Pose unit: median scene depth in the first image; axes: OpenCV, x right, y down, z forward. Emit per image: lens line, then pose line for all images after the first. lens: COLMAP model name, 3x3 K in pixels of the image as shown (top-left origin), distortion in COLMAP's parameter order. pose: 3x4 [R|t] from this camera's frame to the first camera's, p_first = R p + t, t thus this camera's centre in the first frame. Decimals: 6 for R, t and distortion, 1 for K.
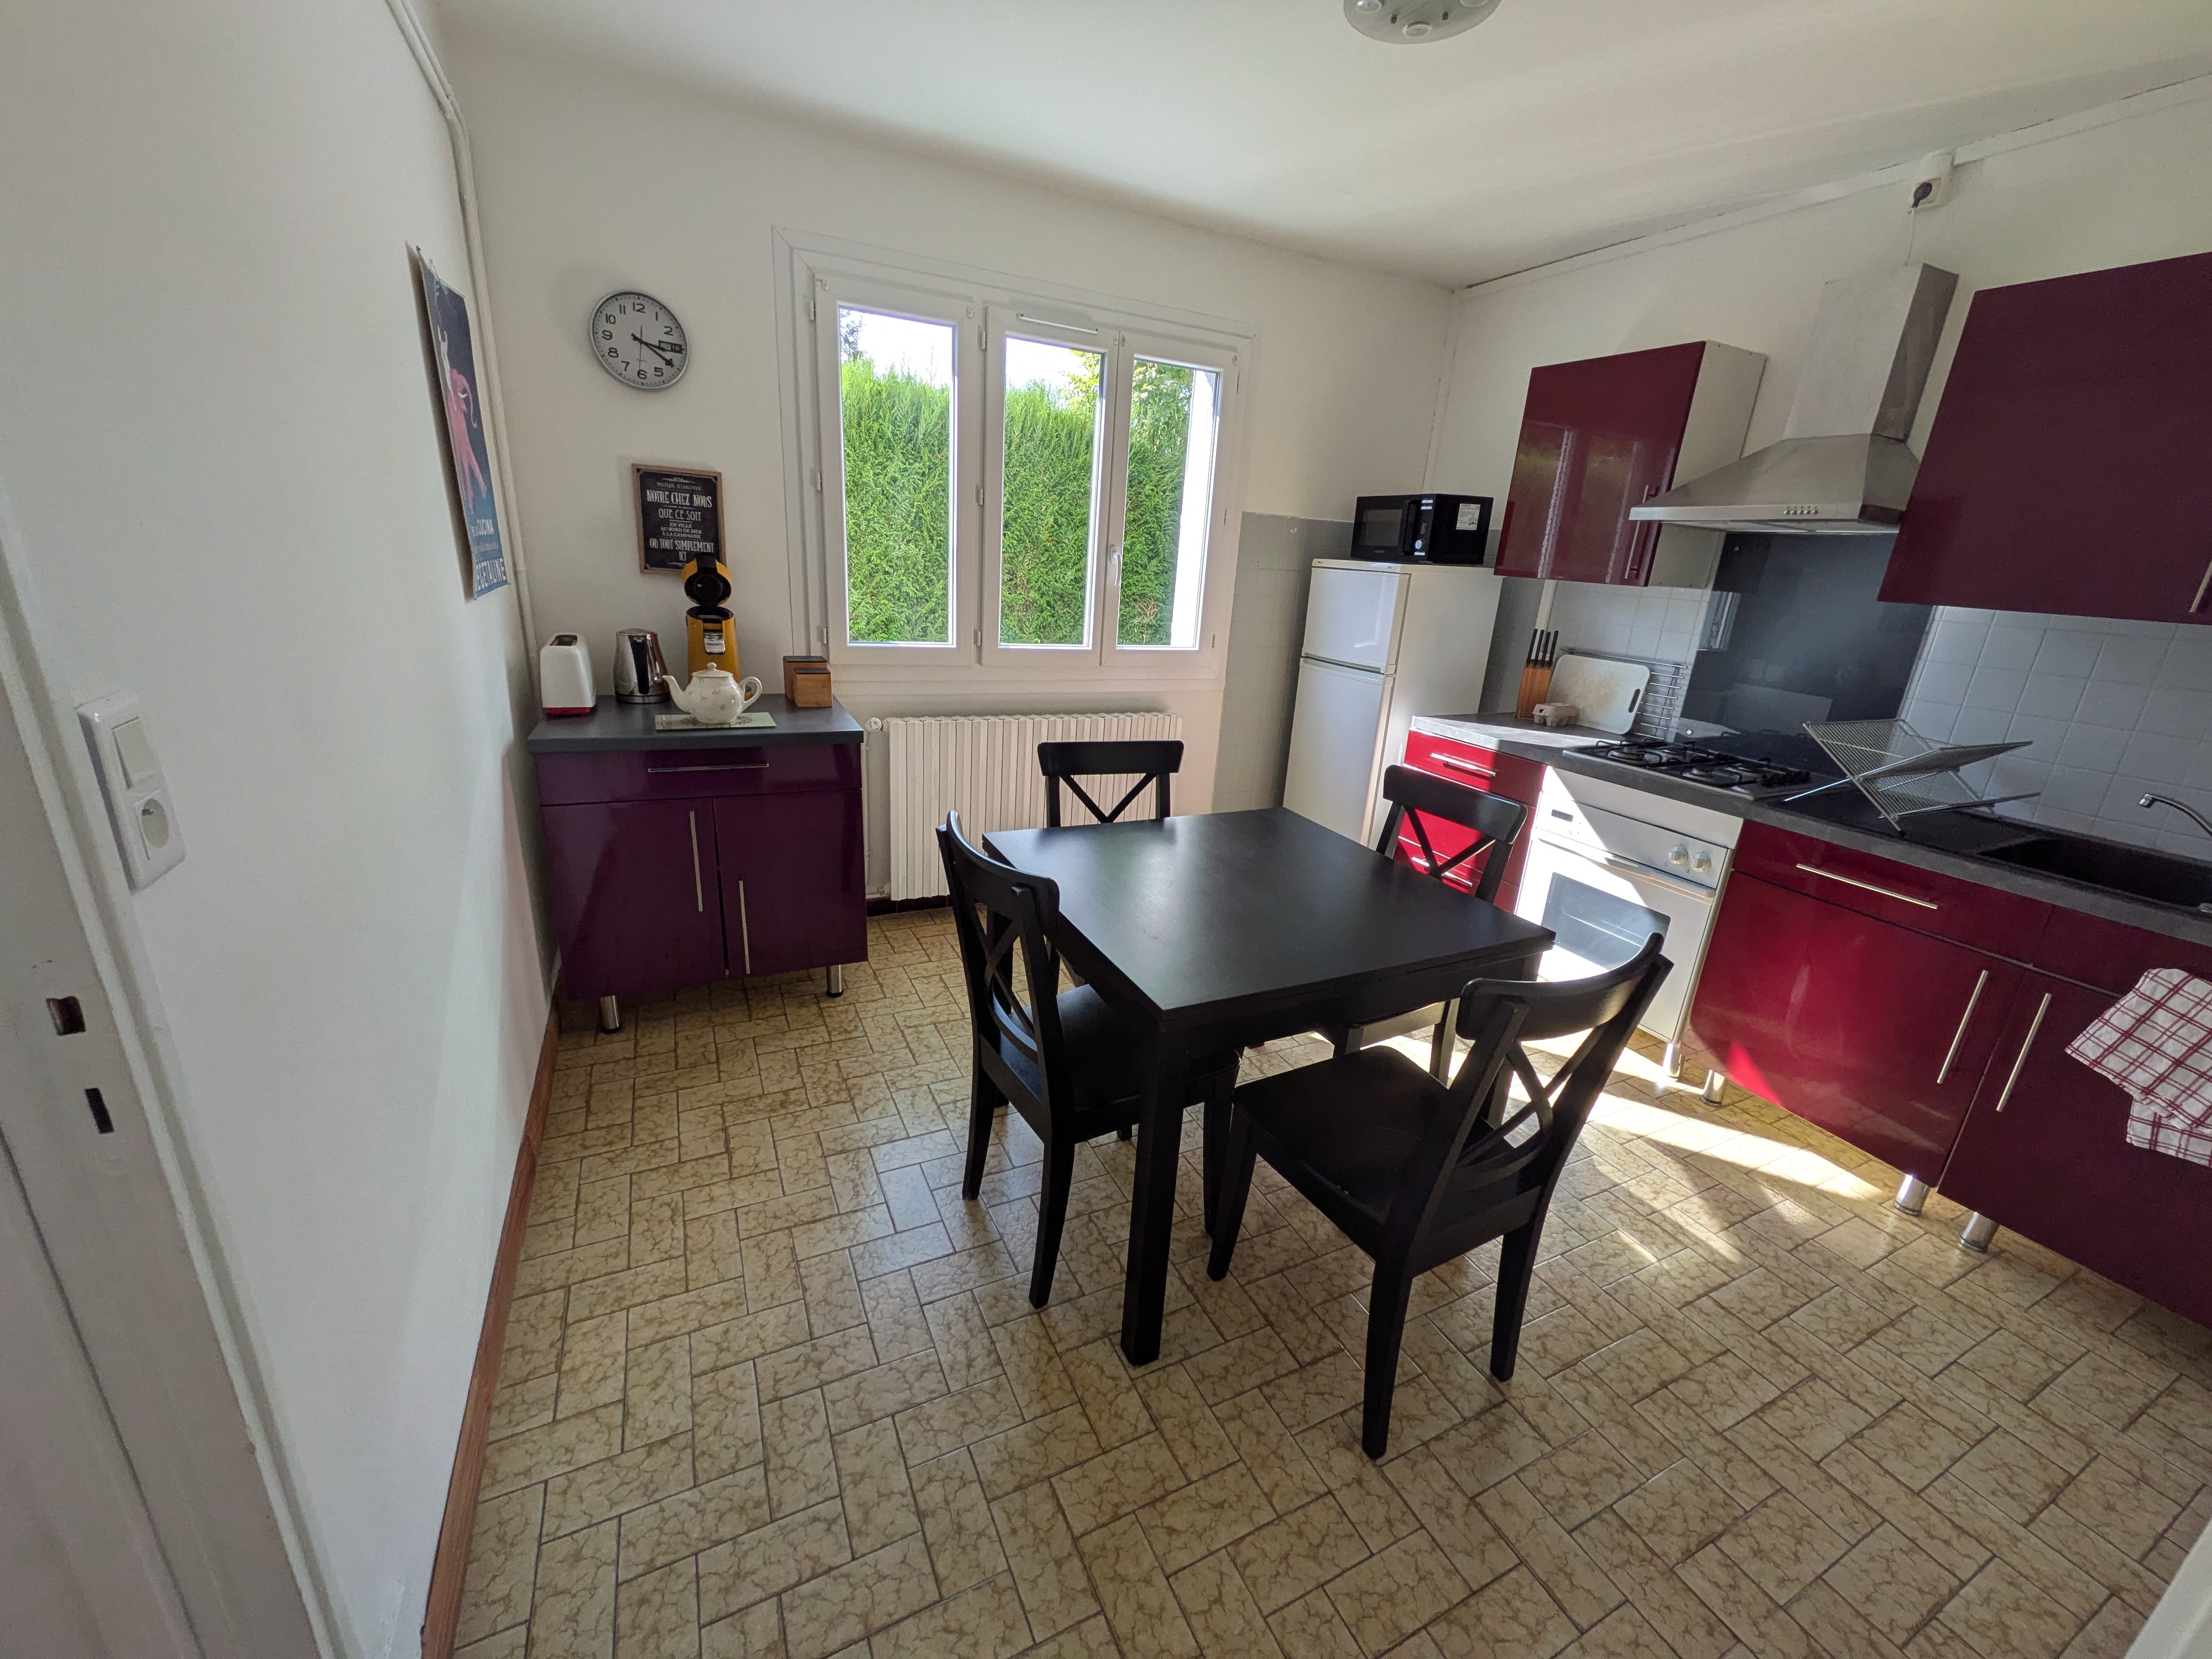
lens RADIAL K [[874.5, 0, 1111.1], [0, 874.5, 832.8], [0, 0, 1]] dist [0.001622, 0.000710]
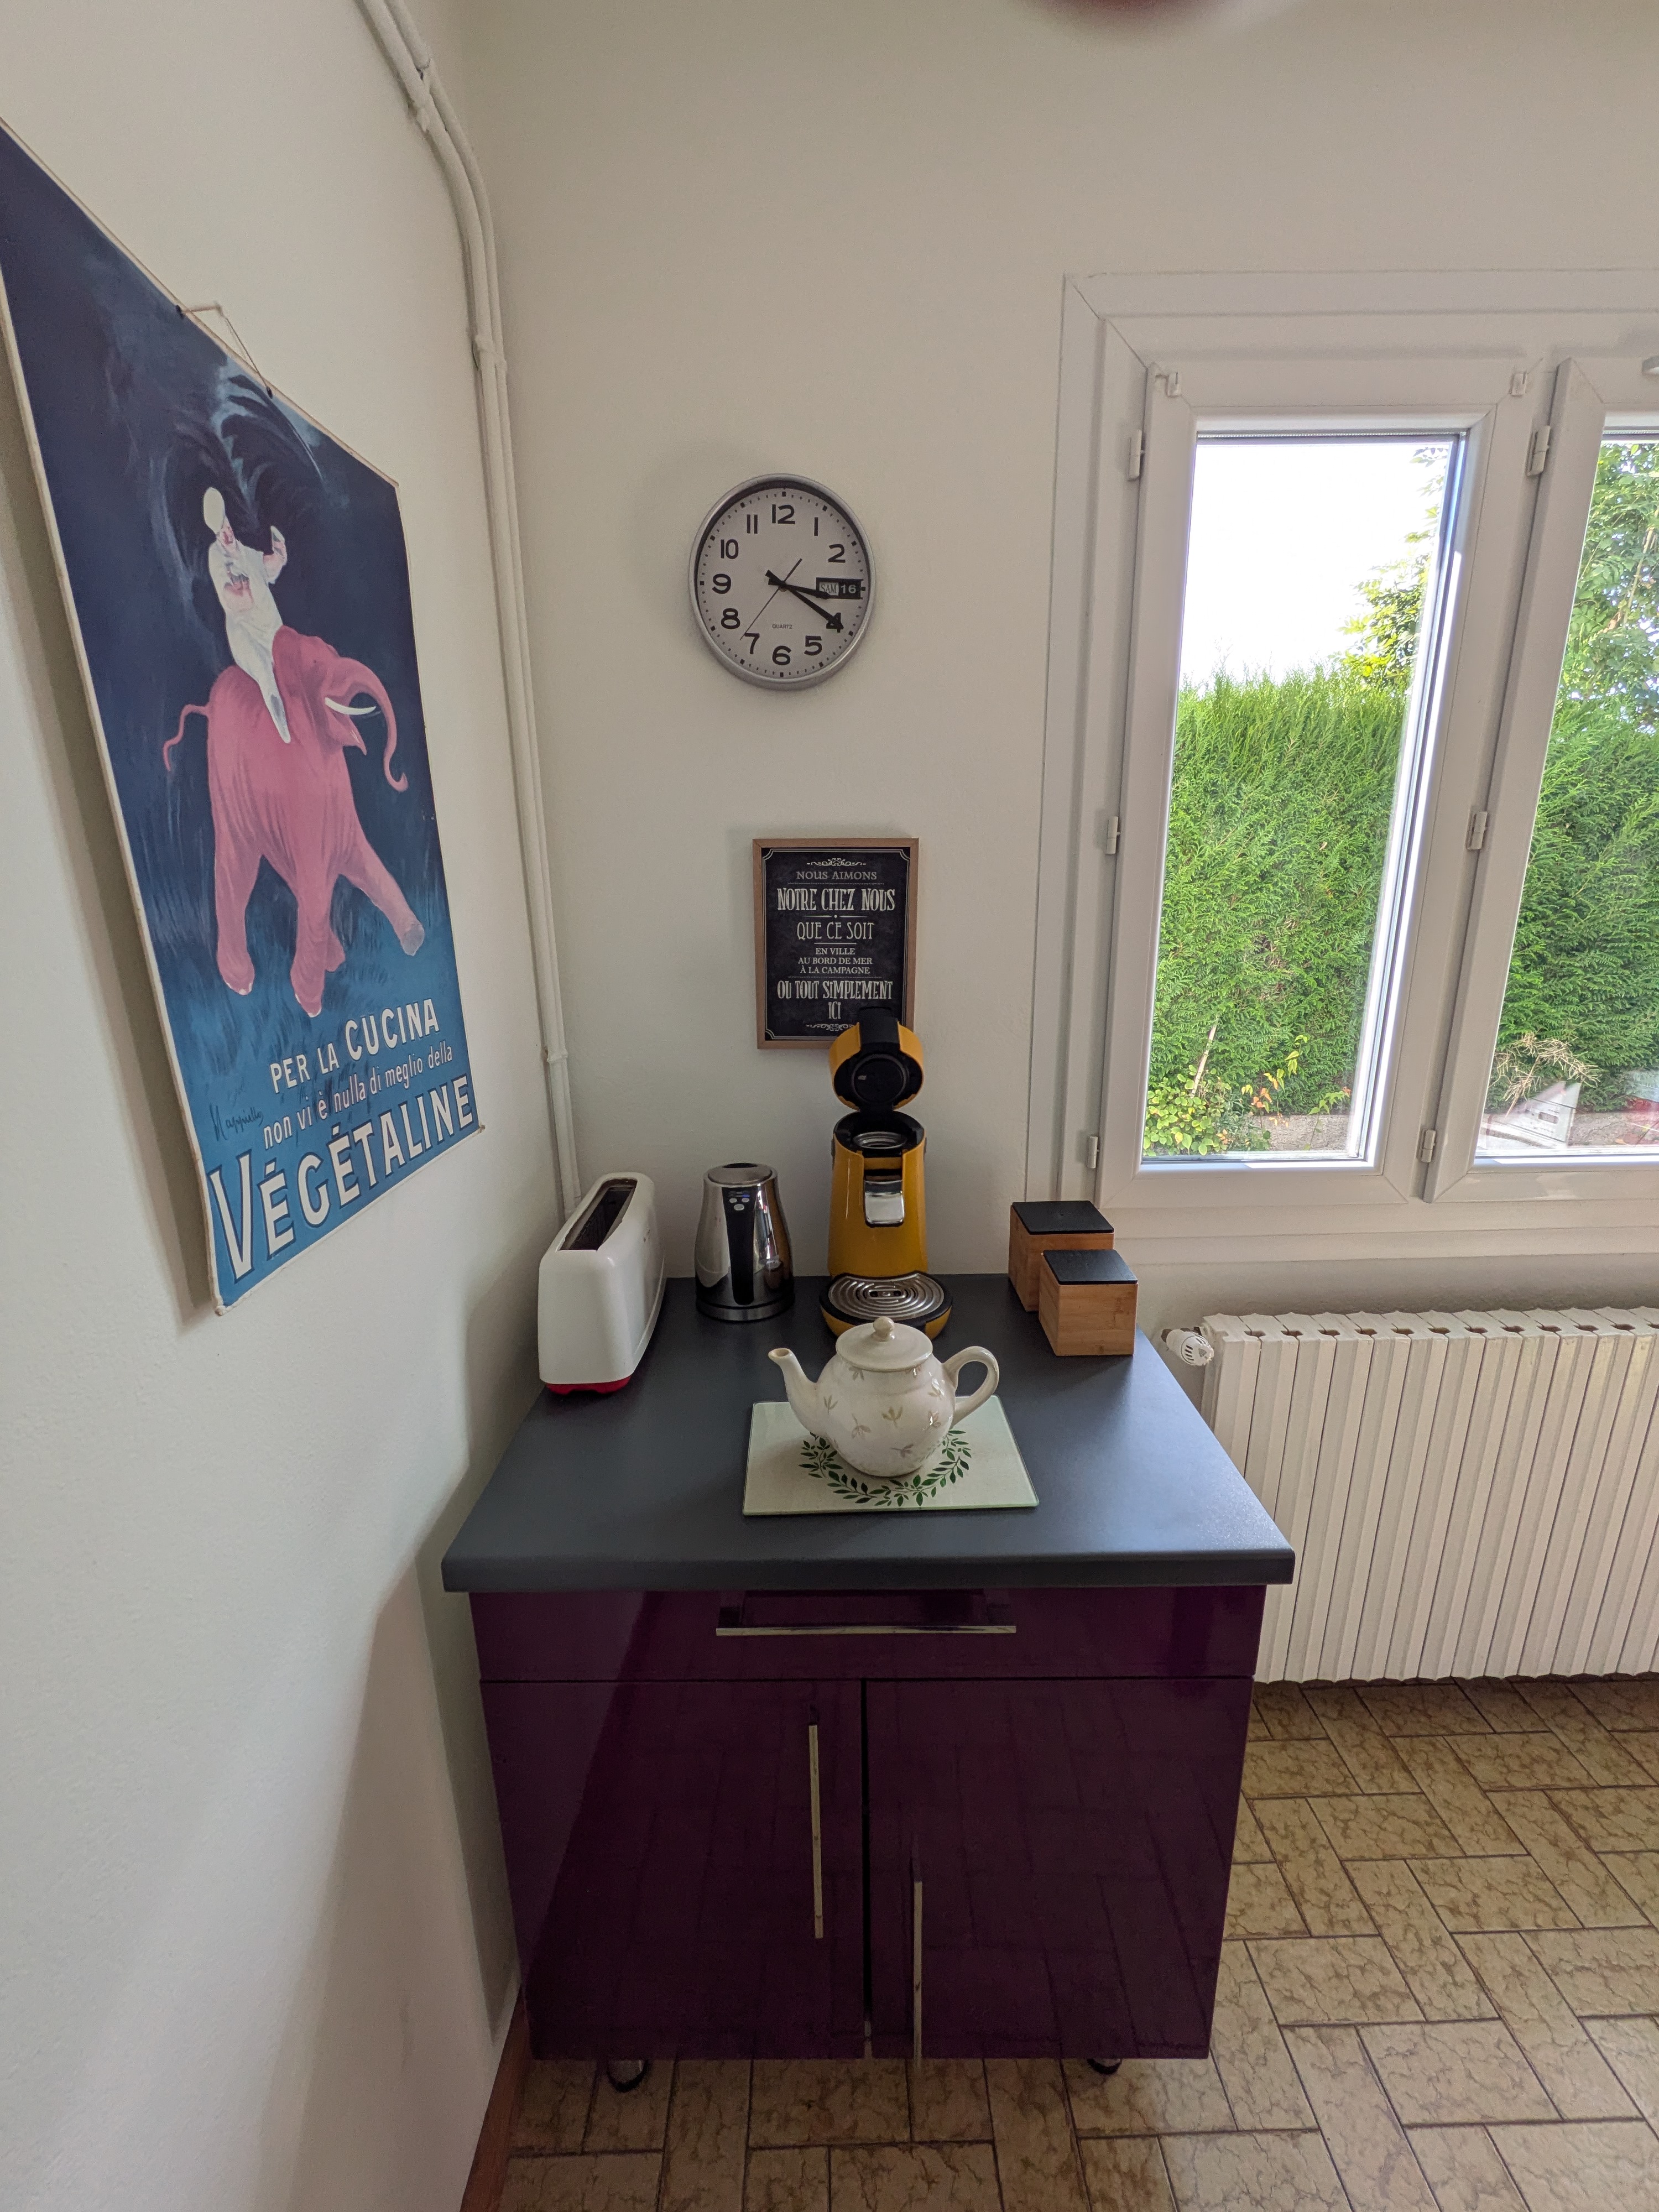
lens RADIAL K [[874.5, 0, 820.6], [0, 874.5, 1117.8], [0, 0, 1]] dist [0.001622, 0.000710]
pose [[0.896591, 0.031191, -0.441760, -0.279579], [-0.062684, 0.996412, -0.056869, -0.230930], [0.438401, 0.078680, 0.895329, 0.564822]]
